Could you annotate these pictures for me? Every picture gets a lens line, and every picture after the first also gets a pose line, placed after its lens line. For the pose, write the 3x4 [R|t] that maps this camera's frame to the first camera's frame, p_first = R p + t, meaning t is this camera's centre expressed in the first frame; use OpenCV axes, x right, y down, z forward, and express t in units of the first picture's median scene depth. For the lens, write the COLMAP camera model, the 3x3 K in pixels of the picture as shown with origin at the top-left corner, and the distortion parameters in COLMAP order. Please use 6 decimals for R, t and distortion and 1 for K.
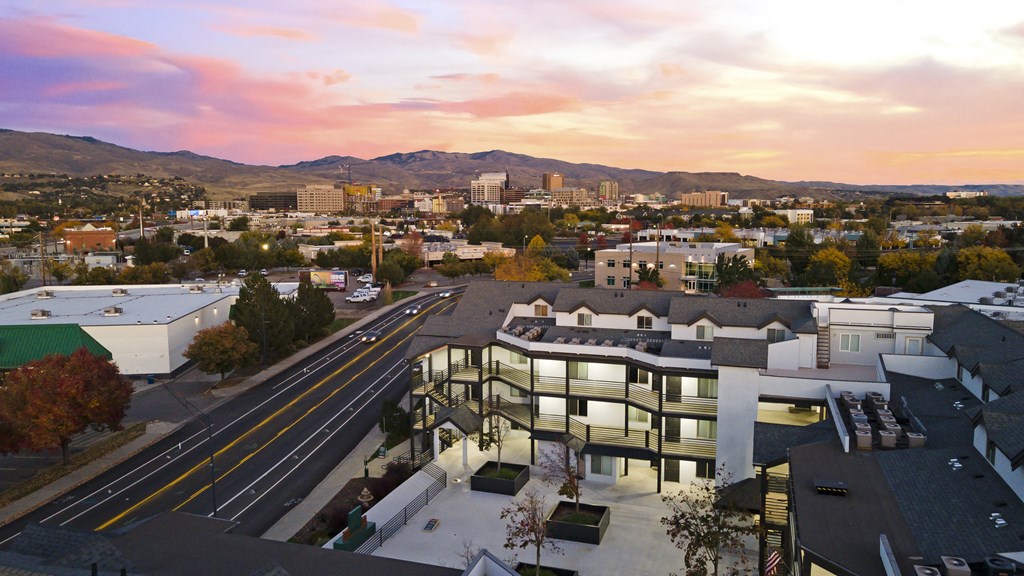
lens RADIAL K [[741.3, 0, 515.5], [0, 741.3, 289.2], [0, 0, 1]] dist [0.019413, 0.033945]
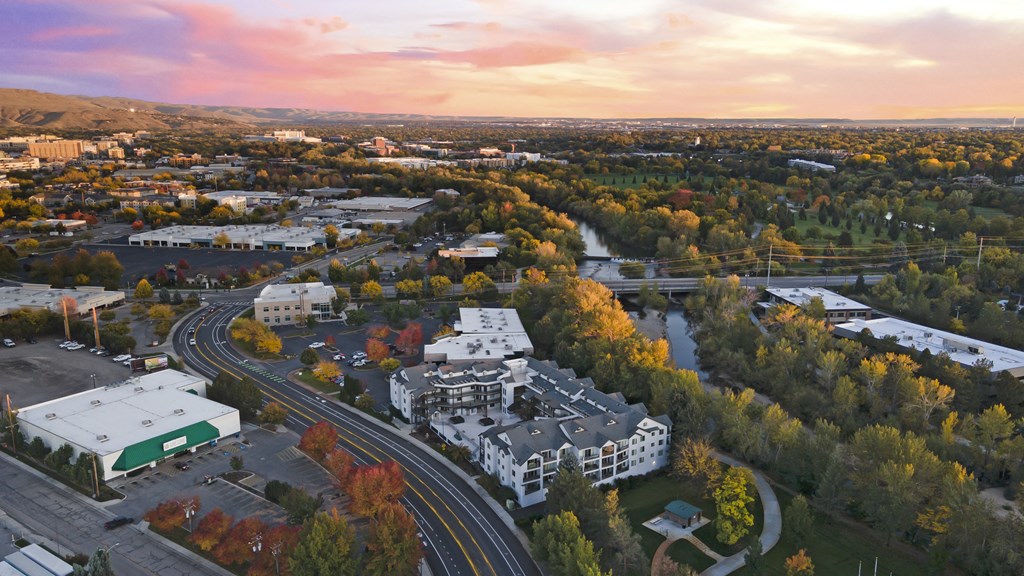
lens RADIAL K [[741.3, 0, 516.9], [0, 741.3, 291.1], [0, 0, 1]] dist [0.019413, 0.033945]
pose [[0.658648, -0.147060, 0.737940, -0.302674], [0.069491, 0.988412, 0.134951, -0.109158], [-0.749235, -0.037605, 0.661235, -0.215393]]
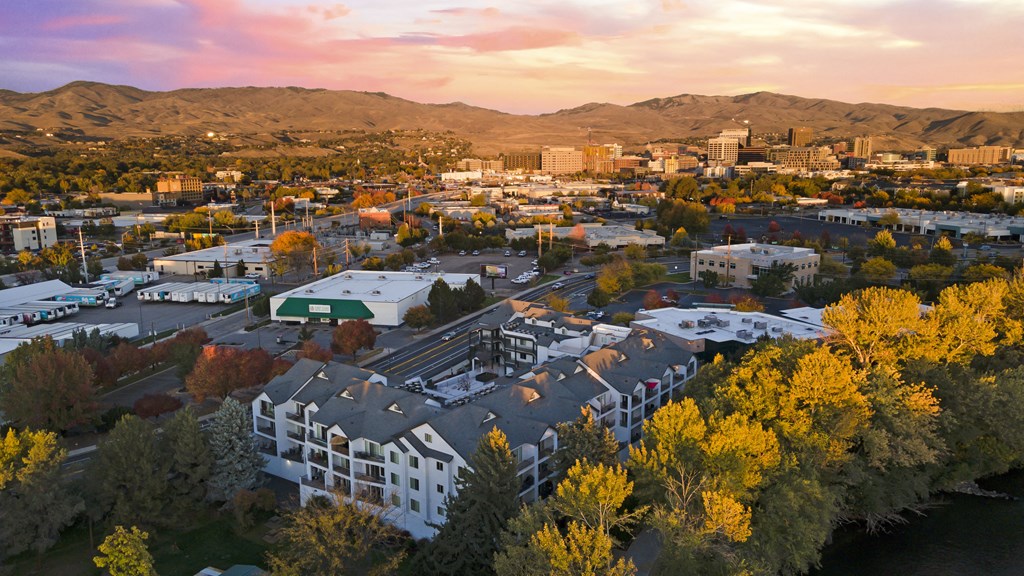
lens RADIAL K [[741.3, 0, 520.1], [0, 741.3, 292.7], [0, 0, 1]] dist [0.019413, 0.033945]
pose [[0.945218, 0.059419, -0.320987, 0.108628], [-0.034846, 0.996042, 0.081768, -0.033441], [0.324575, -0.066103, 0.943547, -0.176474]]
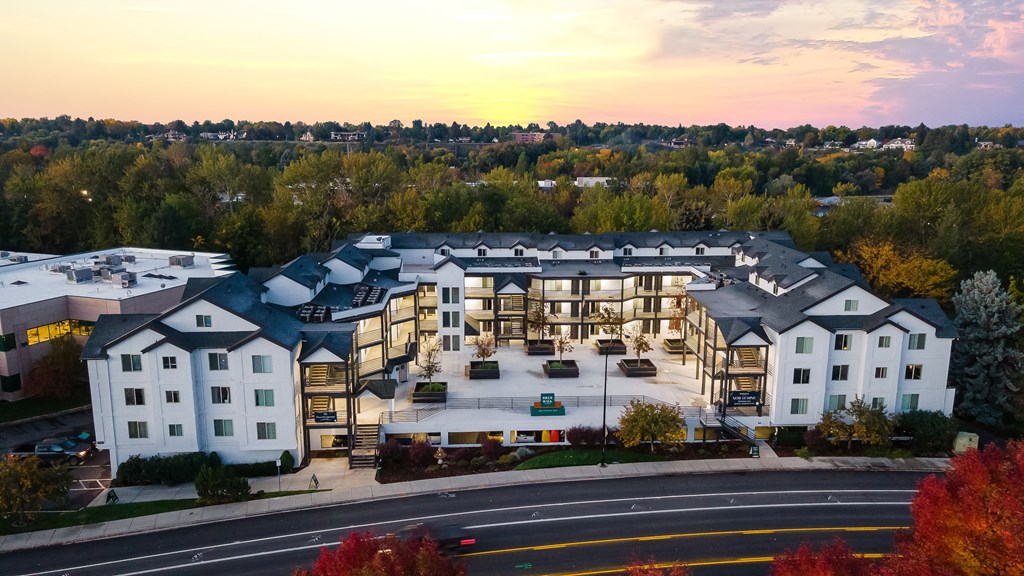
lens RADIAL K [[741.3, 0, 511.8], [0, 741.3, 286.3], [0, 0, 1]] dist [0.019413, 0.033945]
pose [[-0.368045, -0.181900, 0.911842, -0.145874], [0.097733, 0.967677, 0.232487, -0.027864], [-0.924657, 0.174683, -0.338371, 0.142869]]
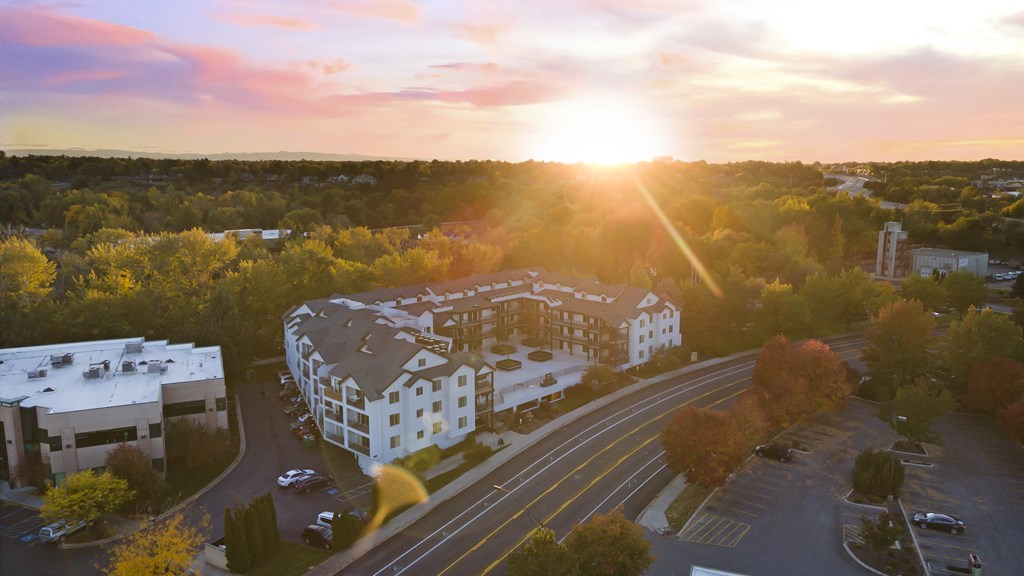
lens RADIAL K [[741.3, 0, 511.0], [0, 741.3, 288.2], [0, 0, 1]] dist [0.019413, 0.033945]
pose [[-0.897824, -0.066686, 0.435276, -0.118021], [0.053941, 0.964368, 0.259006, -0.068500], [-0.437039, 0.256021, -0.862236, 0.310182]]
